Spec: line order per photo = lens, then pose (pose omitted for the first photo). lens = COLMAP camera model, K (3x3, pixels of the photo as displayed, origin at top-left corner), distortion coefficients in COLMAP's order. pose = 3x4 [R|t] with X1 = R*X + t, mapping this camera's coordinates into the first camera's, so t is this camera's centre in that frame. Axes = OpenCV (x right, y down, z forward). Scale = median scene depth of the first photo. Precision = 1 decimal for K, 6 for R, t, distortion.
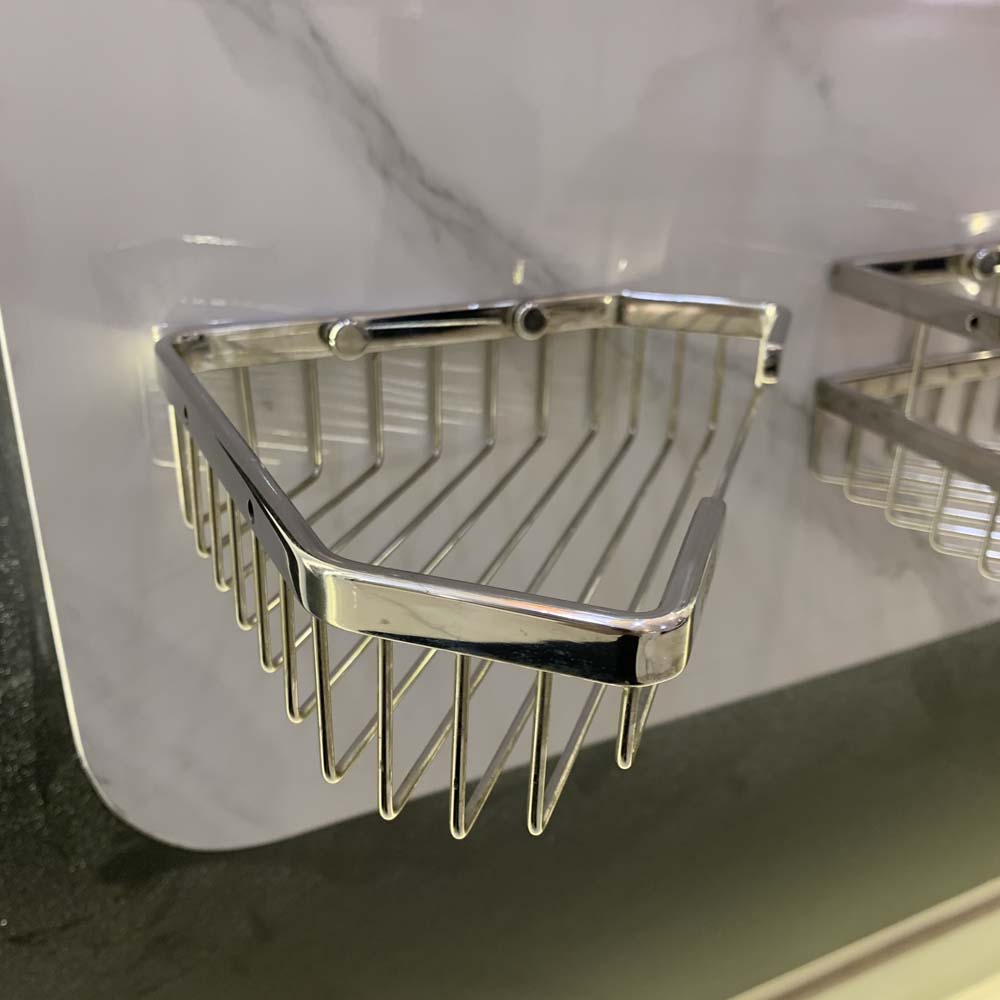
lens RADIAL K [[1022.9, 0, 499.0], [0, 1022.9, 513.9], [0, 0, 1]] dist [-0.016022, 0.008713]
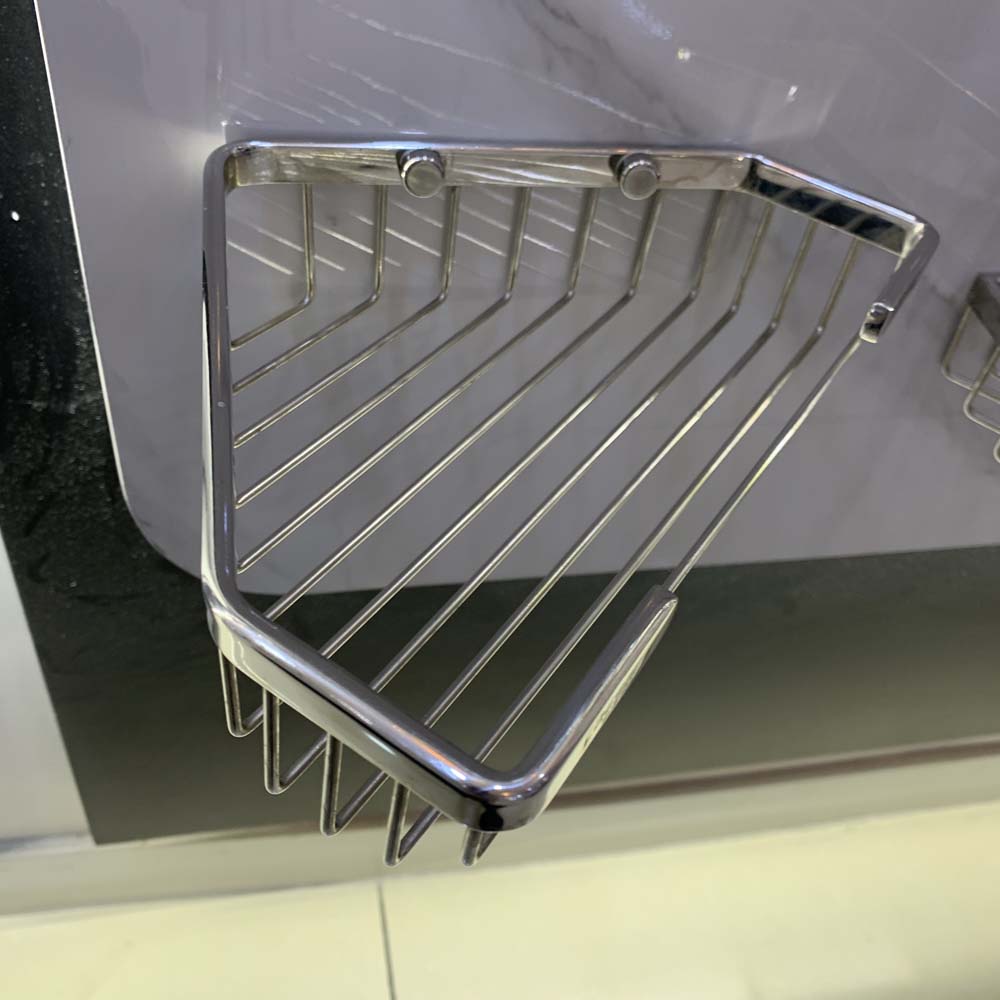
lens RADIAL K [[1027.6, 0, 504.2], [0, 1027.6, 495.8], [0, 0, 1]] dist [-0.002423, -0.021942]
pose [[0.960180, 0.257950, -0.107314, 0.081008], [-0.207752, 0.916049, 0.343066, -0.208500], [0.186798, -0.307110, 0.933161, 0.067177]]
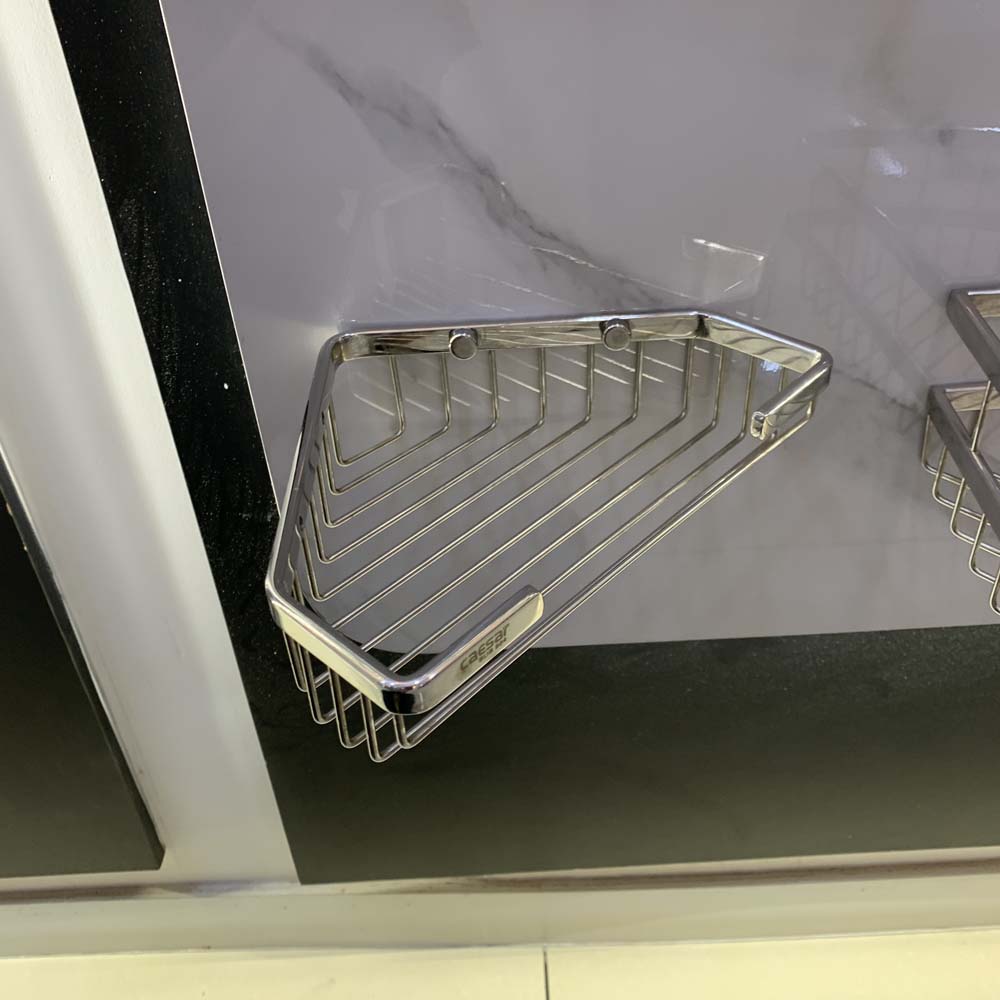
lens RADIAL K [[1005.9, 0, 529.4], [0, 1005.9, 500.9], [0, 0, 1]] dist [0.096323, -0.246500]
pose [[0.913841, 0.210231, -0.347416, 0.386440], [-0.122565, 0.958450, 0.257589, -0.287723], [0.387134, -0.192814, 0.901637, -0.188091]]
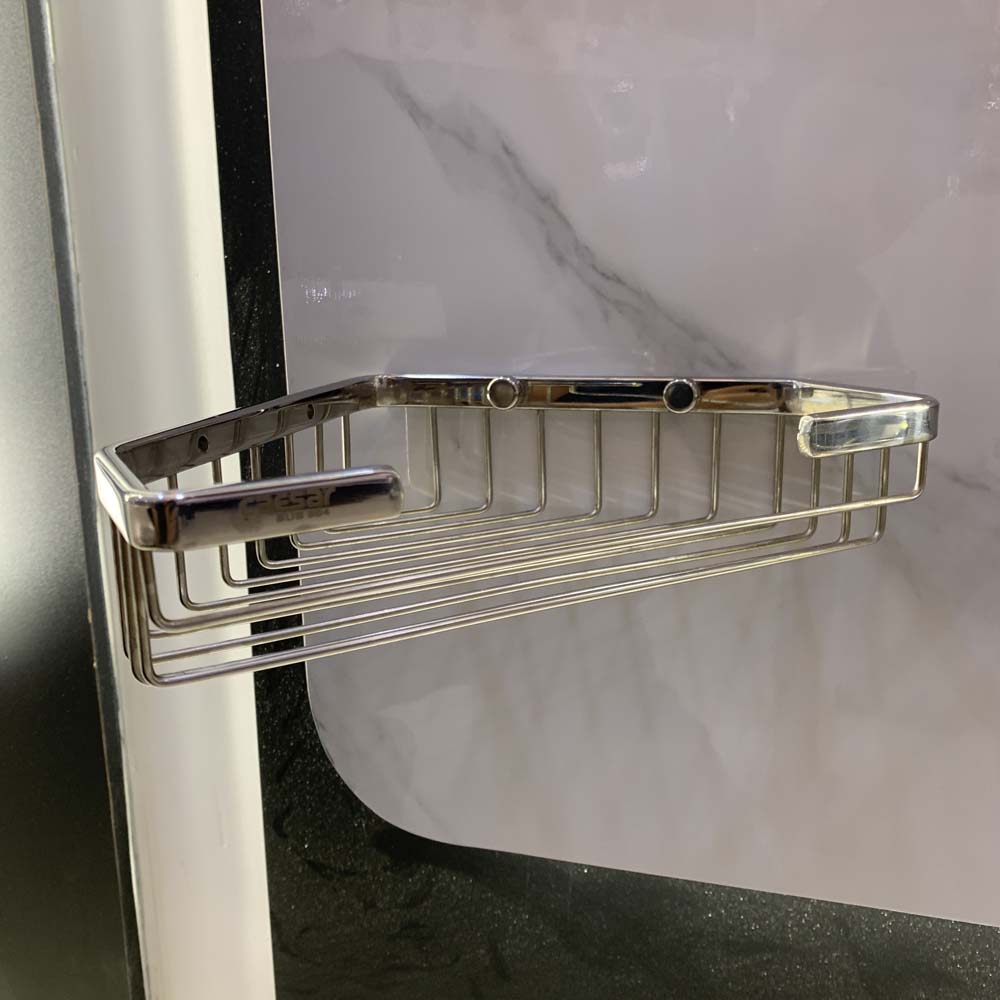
lens RADIAL K [[1025.6, 0, 515.7], [0, 1025.6, 497.5], [0, 0, 1]] dist [0.023767, -0.044561]
pose [[0.734227, 0.125178, -0.667264, 0.588579], [-0.252634, 0.962647, -0.097396, 0.051625], [0.630148, 0.240085, 0.738426, 0.137753]]
